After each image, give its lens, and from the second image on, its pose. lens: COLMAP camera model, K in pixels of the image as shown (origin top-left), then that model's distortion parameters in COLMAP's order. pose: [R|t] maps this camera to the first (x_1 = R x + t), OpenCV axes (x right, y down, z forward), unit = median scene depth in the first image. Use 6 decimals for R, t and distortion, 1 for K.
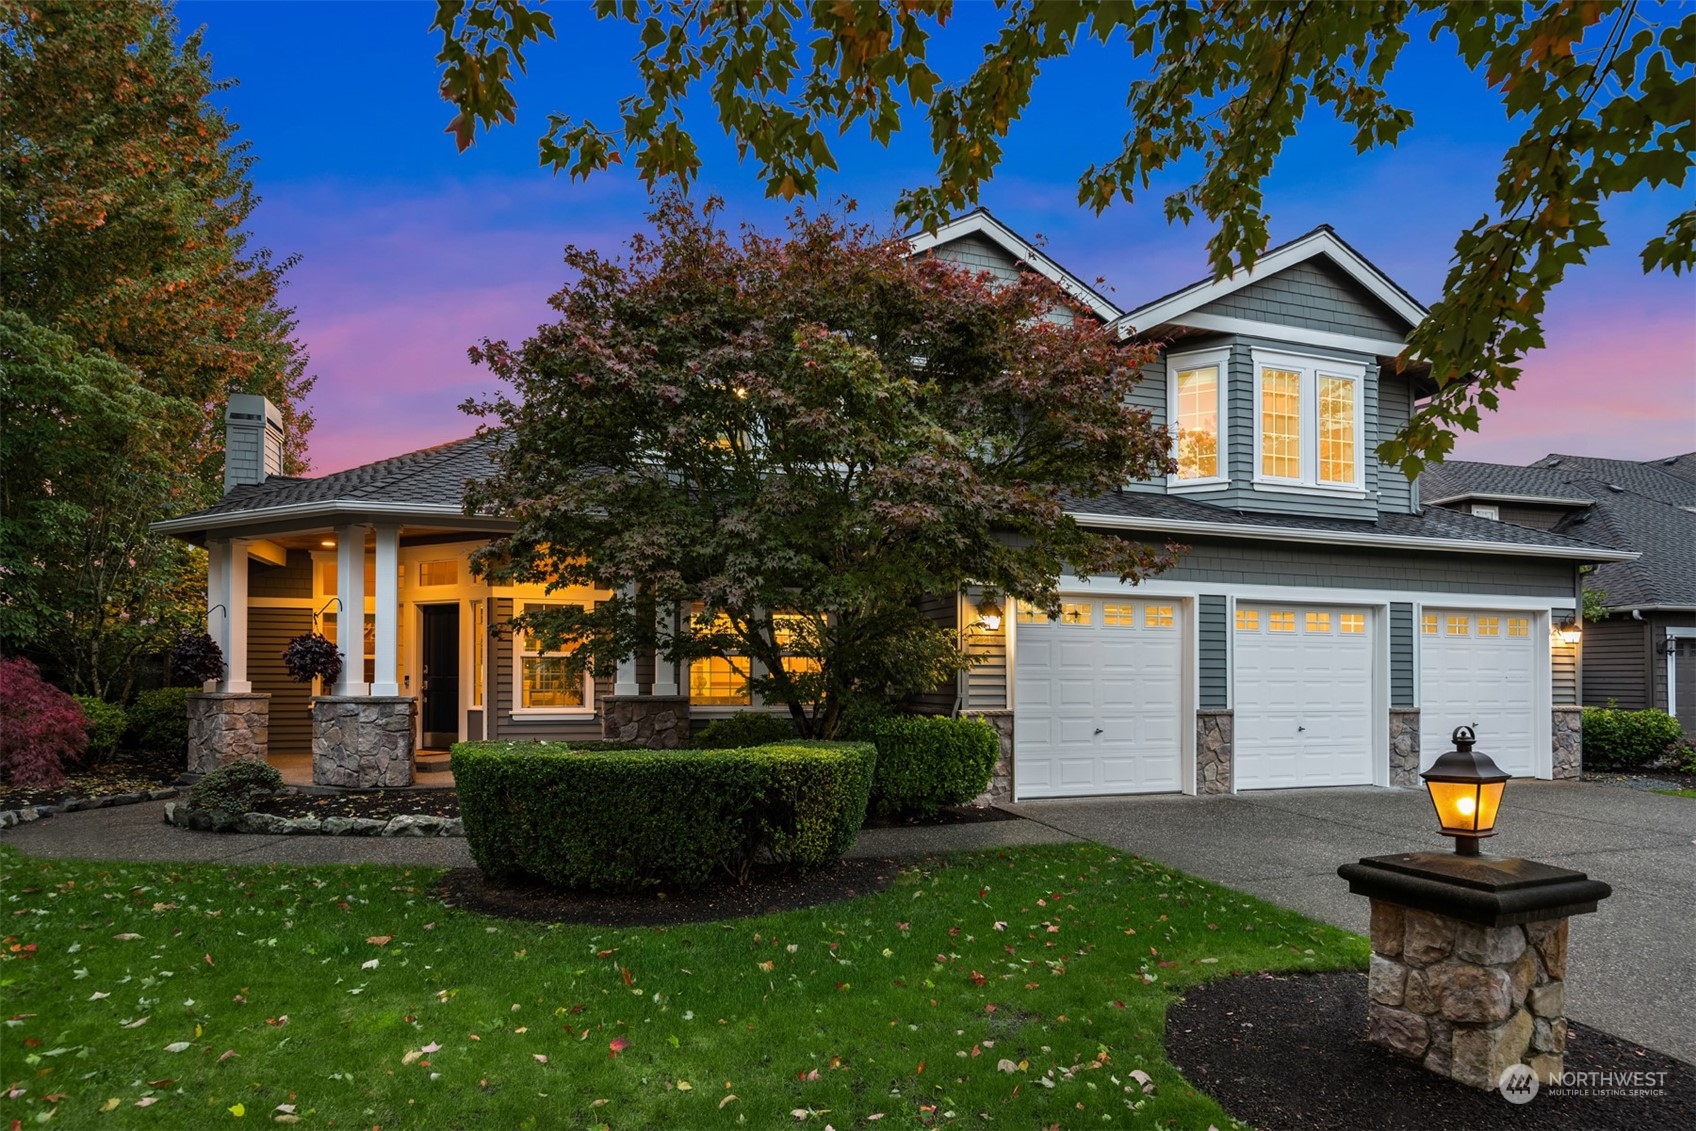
lens RADIAL K [[931.6, 0, 850.1], [0, 931.6, 660.5], [0, 0, 1]] dist [-0.003609, -0.000467]
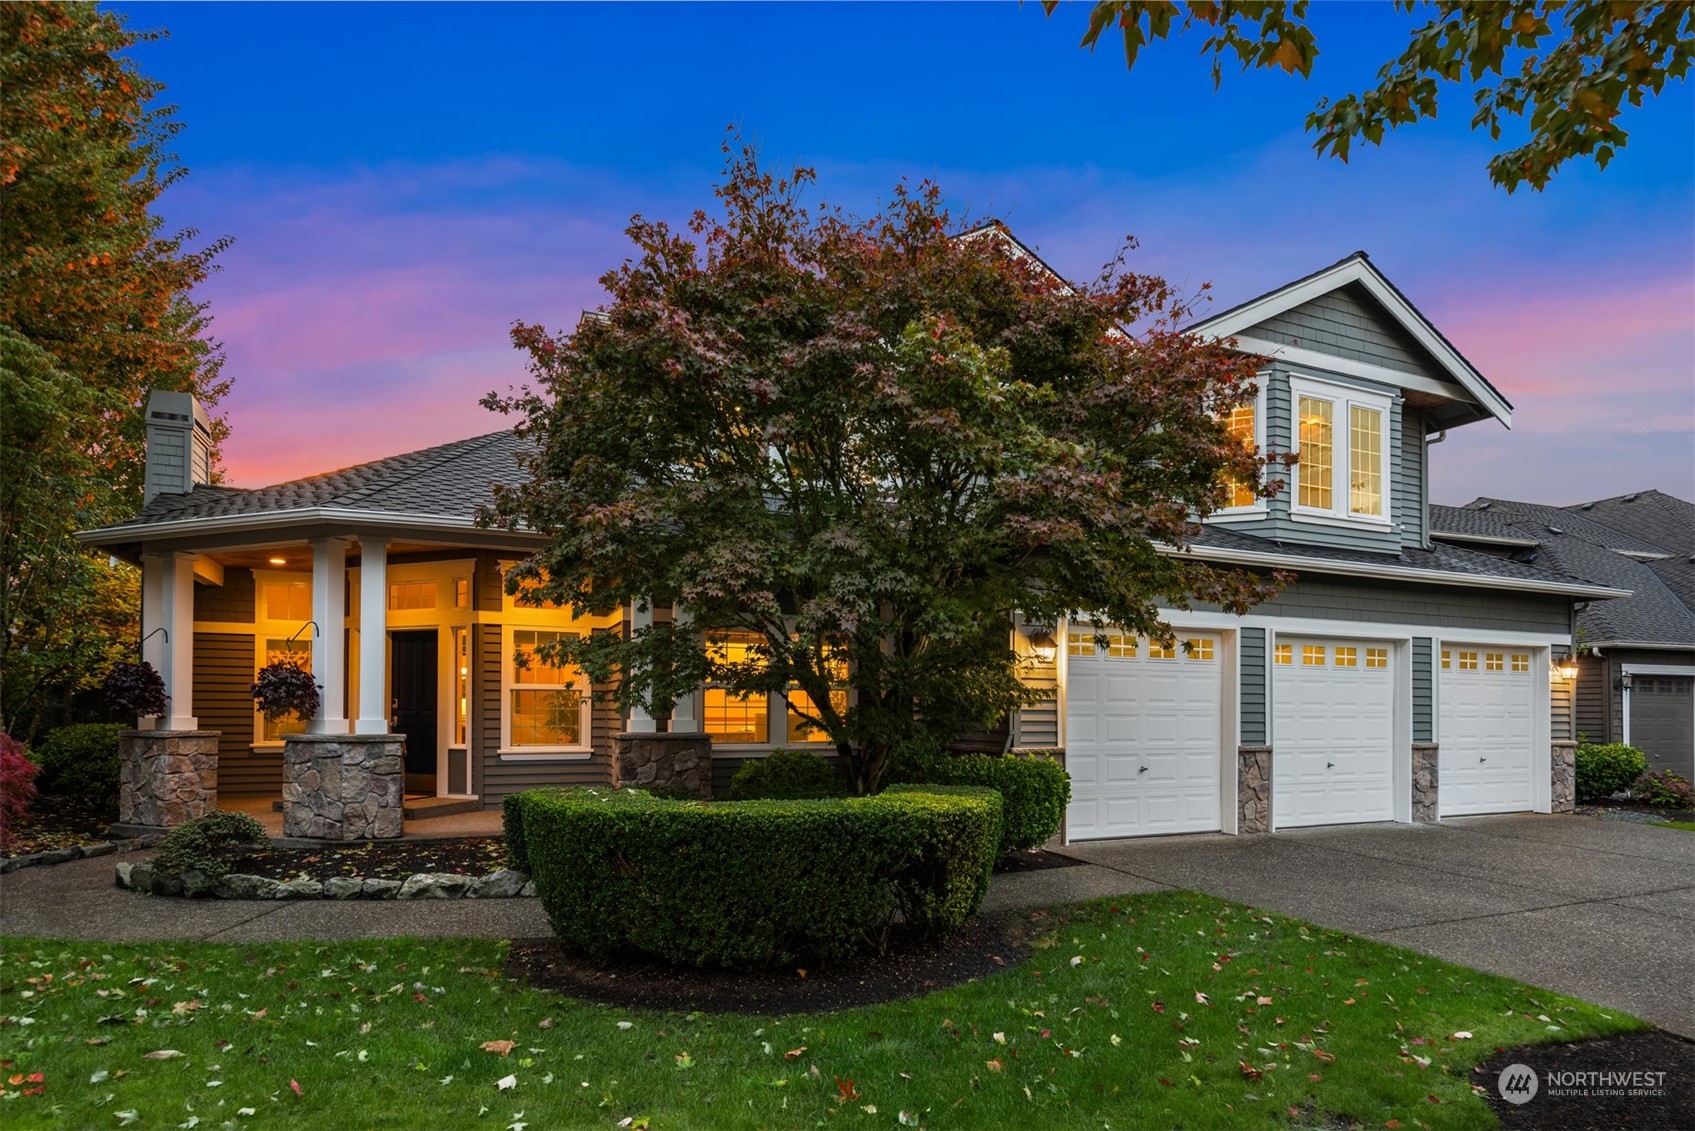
lens RADIAL K [[929.4, 0, 848.2], [0, 929.4, 696.1], [0, 0, 1]] dist [-0.003240, -0.001987]
pose [[0.995108, 0.002010, 0.098768, -0.161468], [-0.002248, 0.999995, 0.002298, -0.000703], [-0.098763, -0.002509, 0.995108, 0.102310]]
